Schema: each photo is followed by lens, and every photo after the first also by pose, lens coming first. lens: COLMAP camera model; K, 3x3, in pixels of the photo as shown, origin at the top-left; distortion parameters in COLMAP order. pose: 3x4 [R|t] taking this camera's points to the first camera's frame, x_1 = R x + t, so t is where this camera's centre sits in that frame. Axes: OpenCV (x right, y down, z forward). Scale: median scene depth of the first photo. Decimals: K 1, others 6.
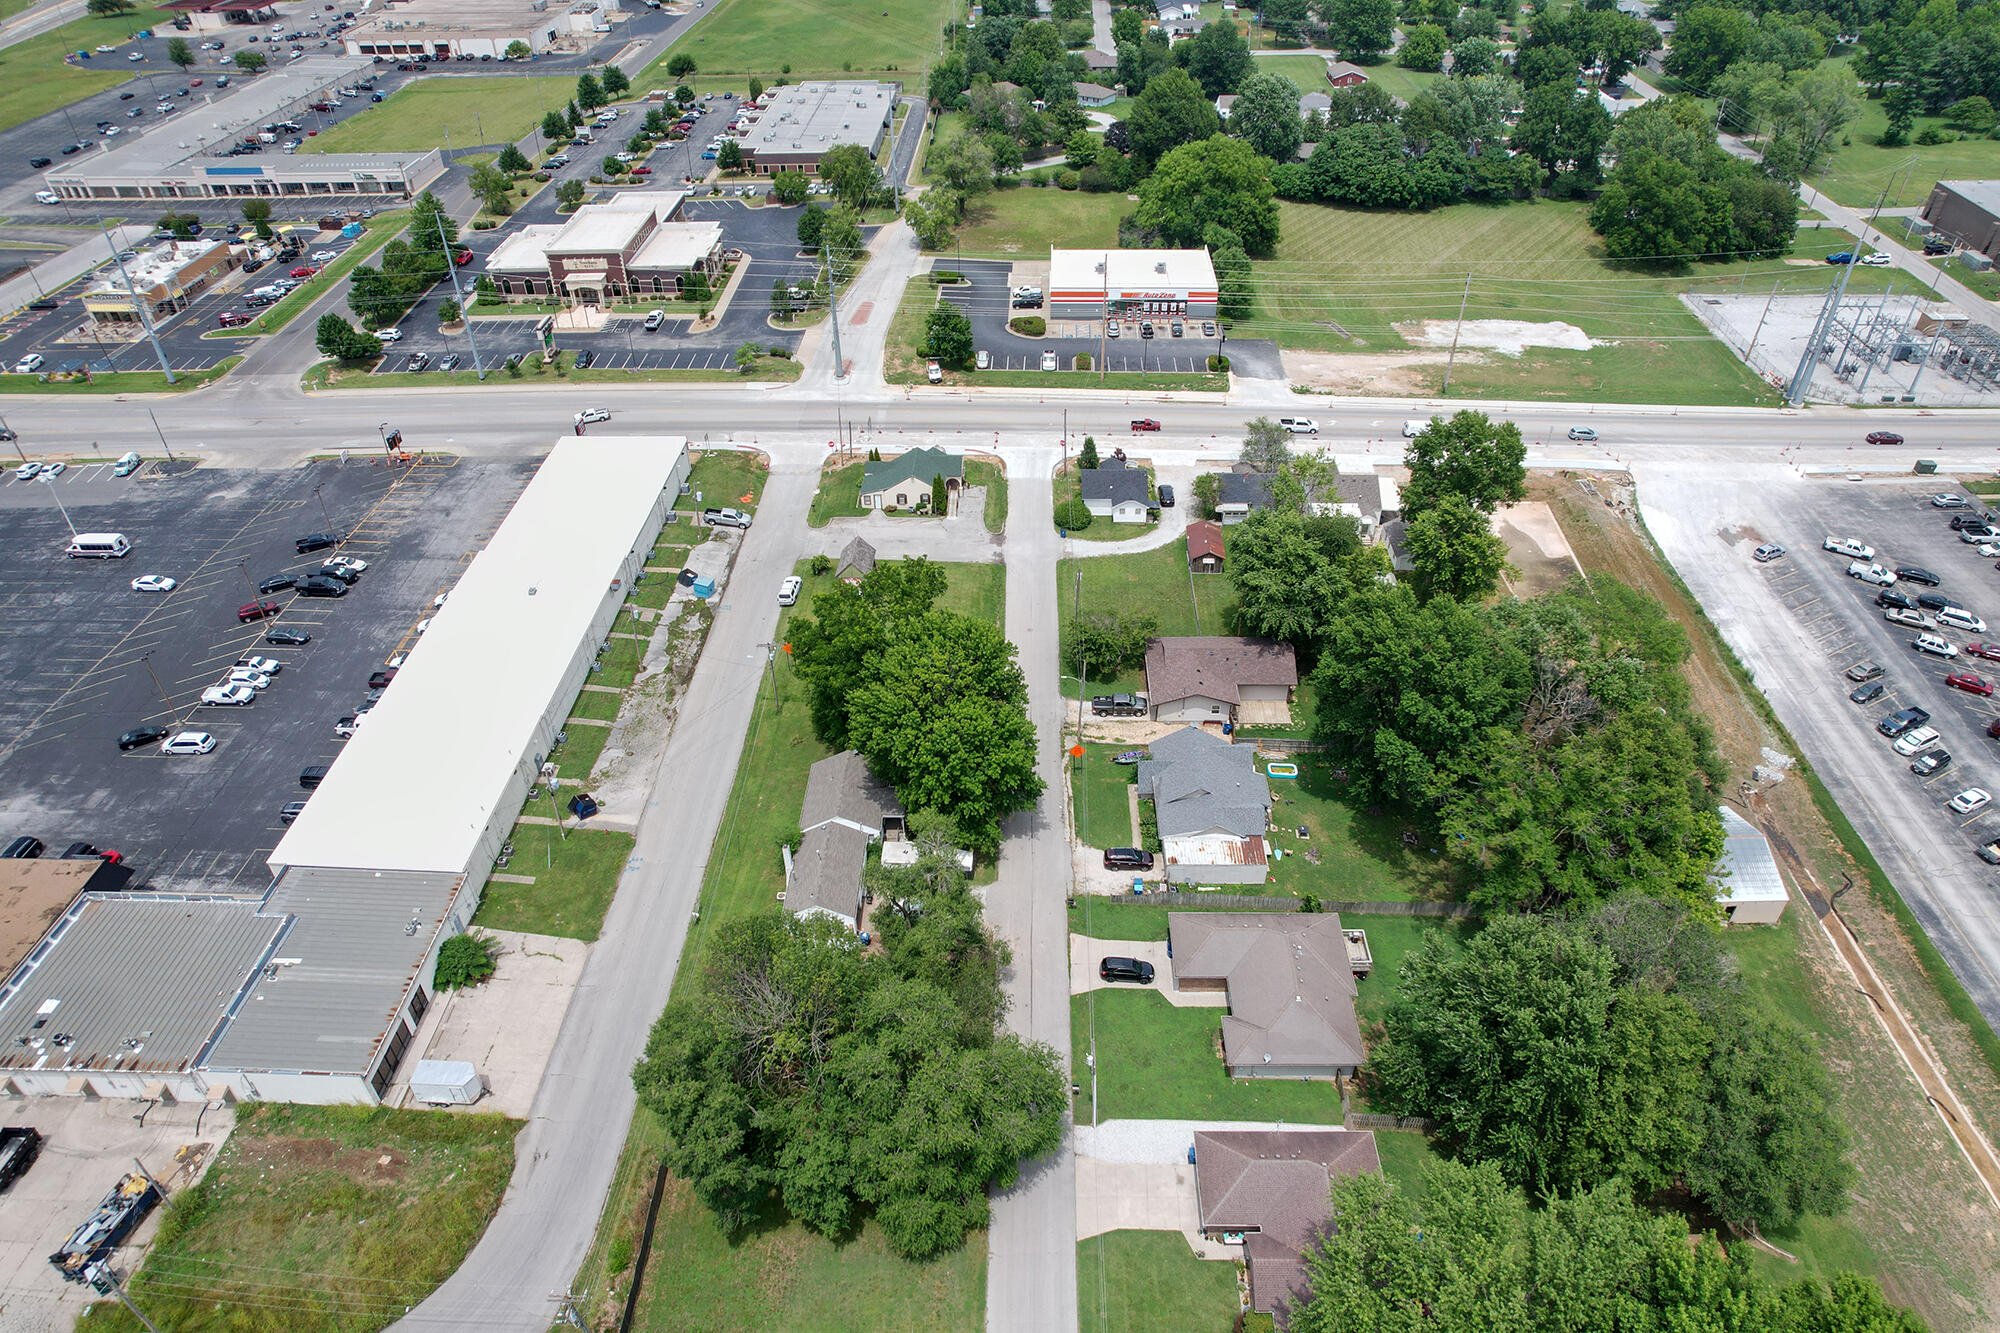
lens RADIAL K [[1284.0, 0, 1008.6], [0, 1284.0, 665.5], [0, 0, 1]] dist [-0.079966, 0.074942]
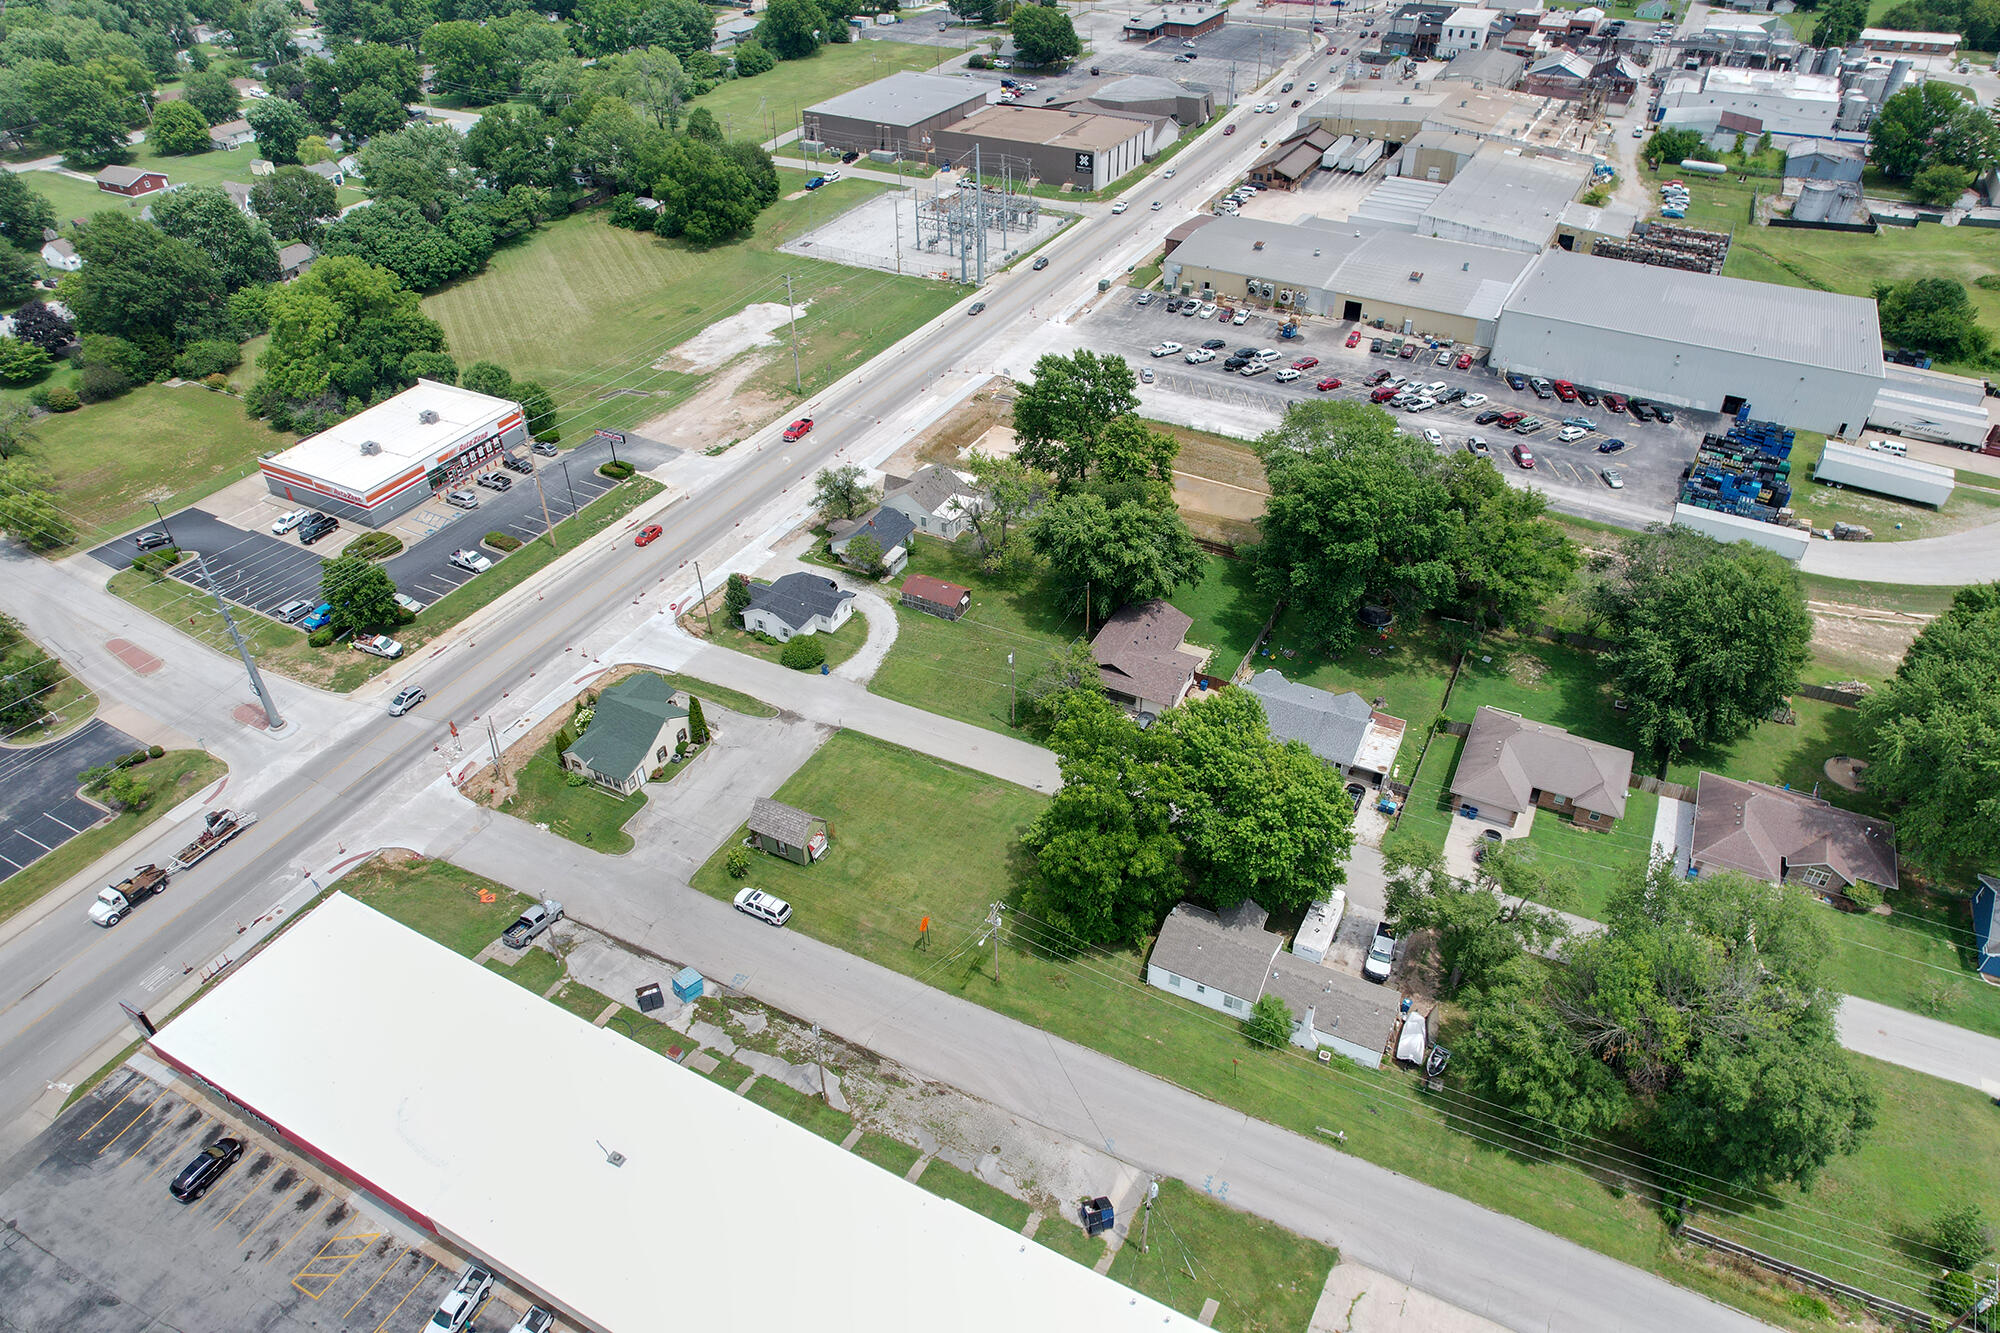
lens RADIAL K [[1278.8, 0, 1007.0], [0, 1278.8, 673.1], [0, 0, 1]] dist [-0.081816, 0.073917]
pose [[0.438359, -0.541155, 0.717630, -0.419168], [0.546805, 0.794244, 0.264916, -0.210621], [-0.713334, 0.276276, 0.644070, 0.287715]]
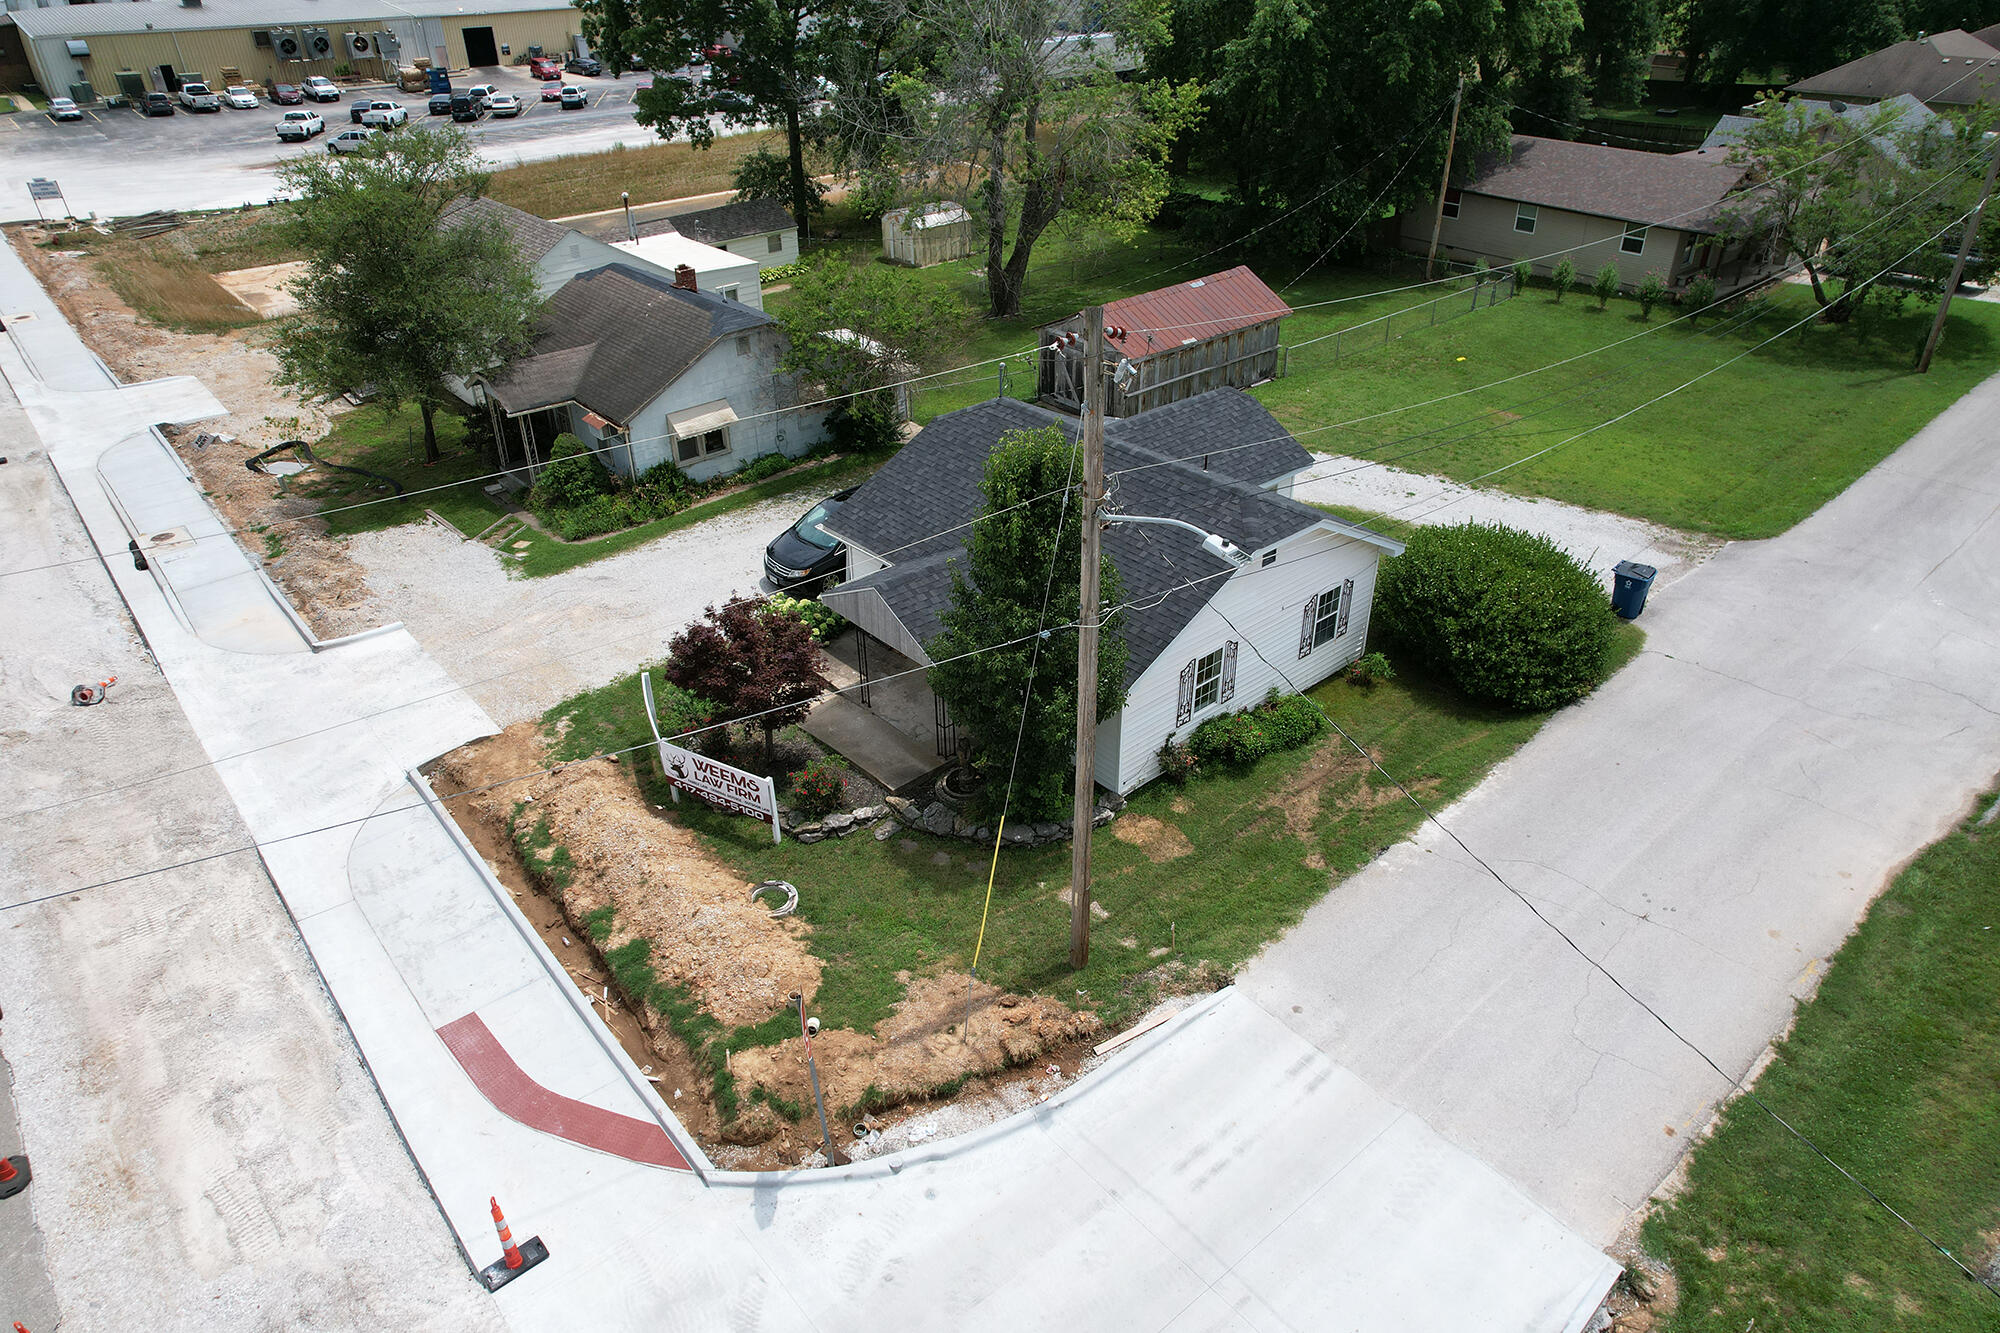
lens RADIAL K [[1284.0, 0, 1008.6], [0, 1284.0, 665.5], [0, 0, 1]] dist [-0.079966, 0.074942]
pose [[-0.677589, -0.371772, 0.634554, -0.009432], [0.458179, 0.461523, 0.759650, -0.212760], [-0.575278, 0.805470, -0.142385, 0.866449]]
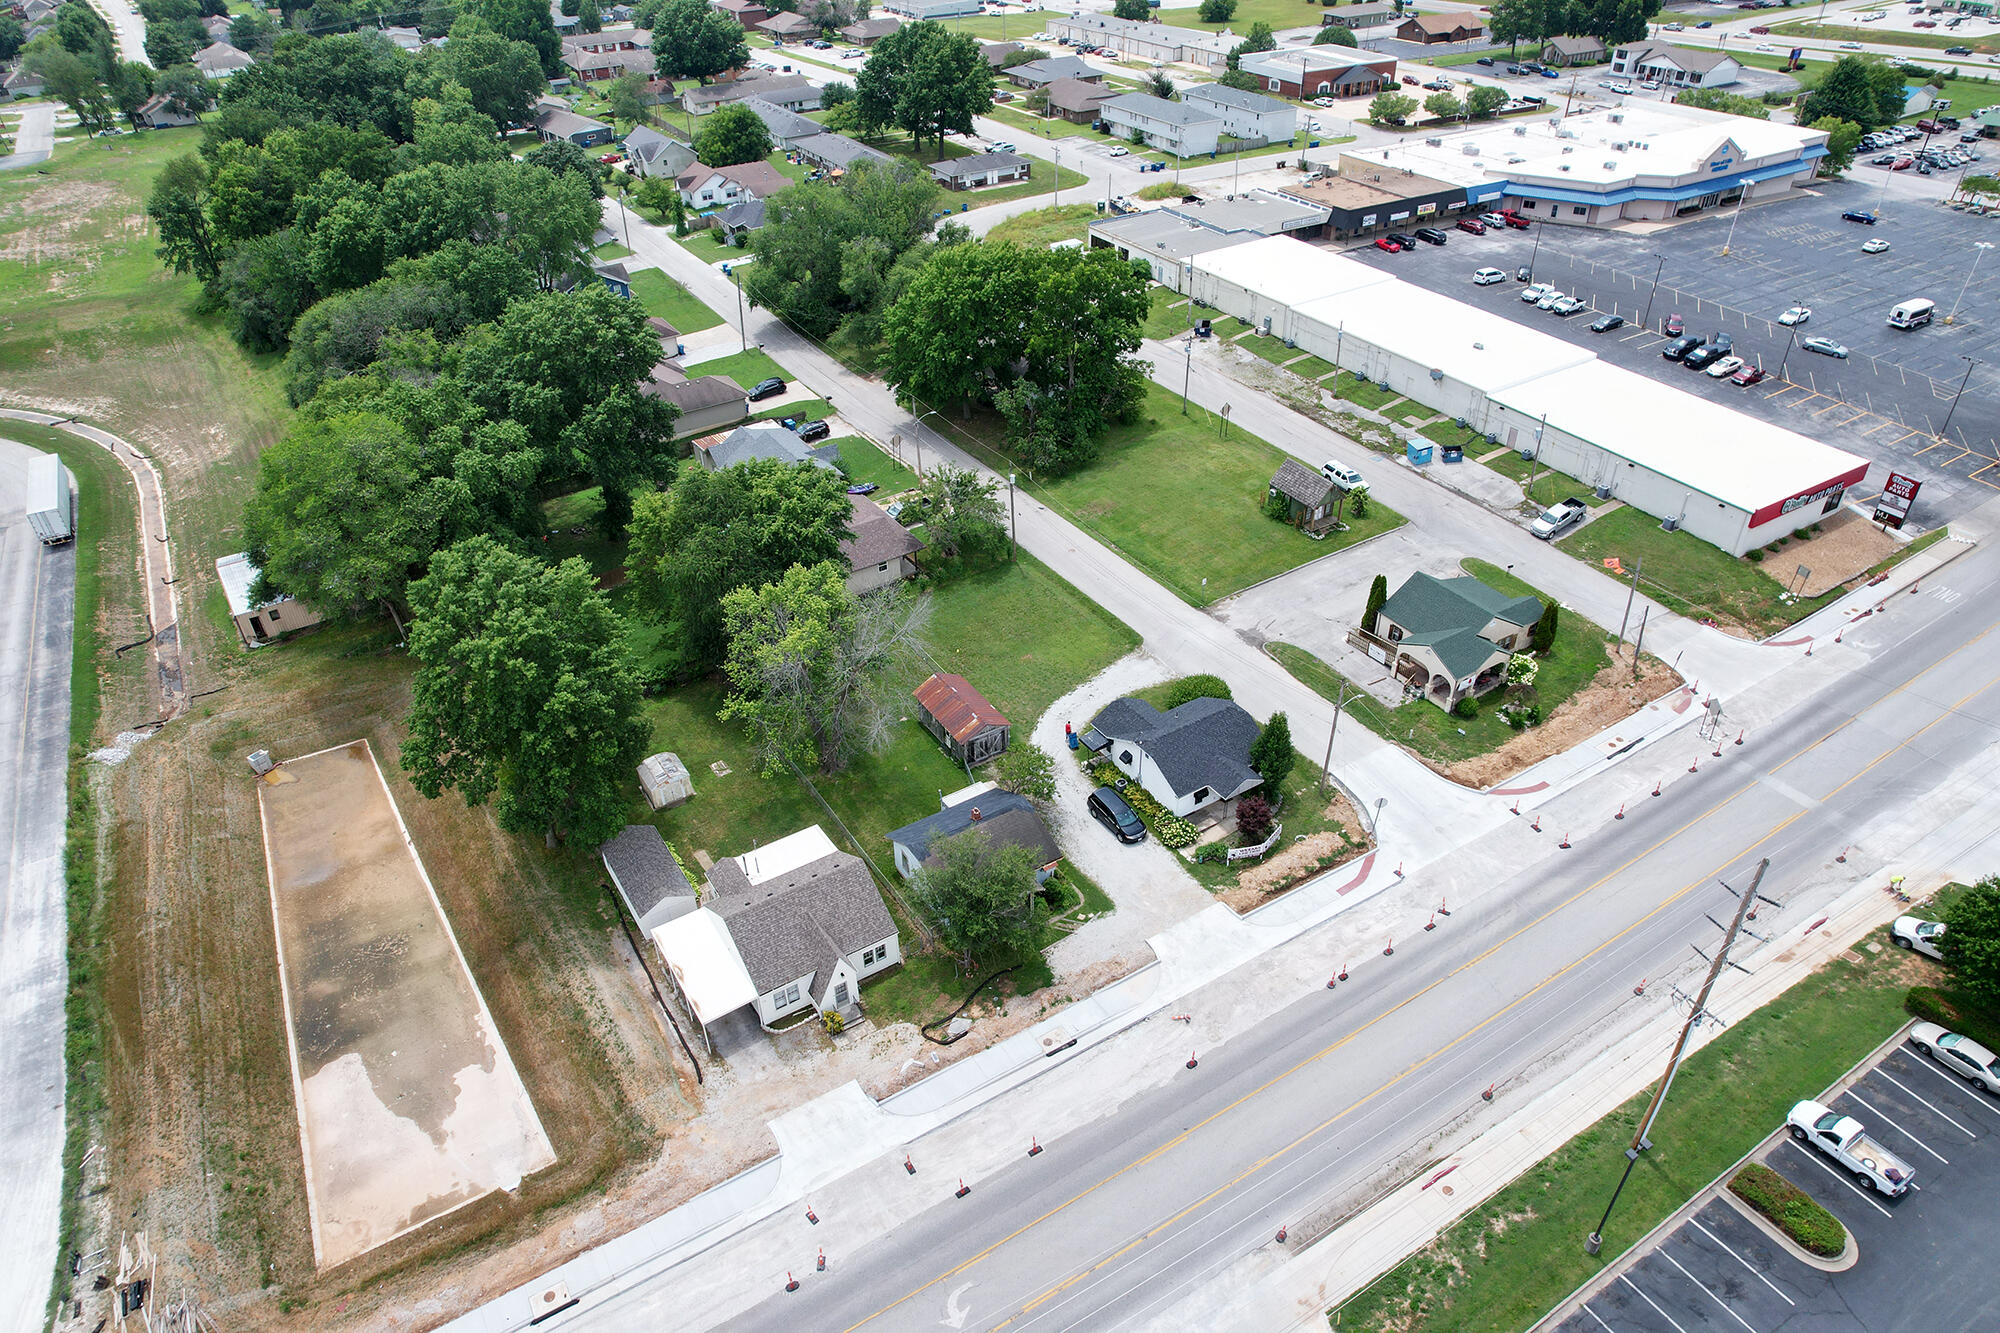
lens RADIAL K [[1278.8, 0, 1007.0], [0, 1278.8, 673.1], [0, 0, 1]] dist [-0.081816, 0.073917]
pose [[-0.832909, 0.339892, -0.436734, 0.305262], [-0.312561, 0.362327, 0.878080, -0.493383], [0.456693, 0.867866, -0.195548, 0.867700]]
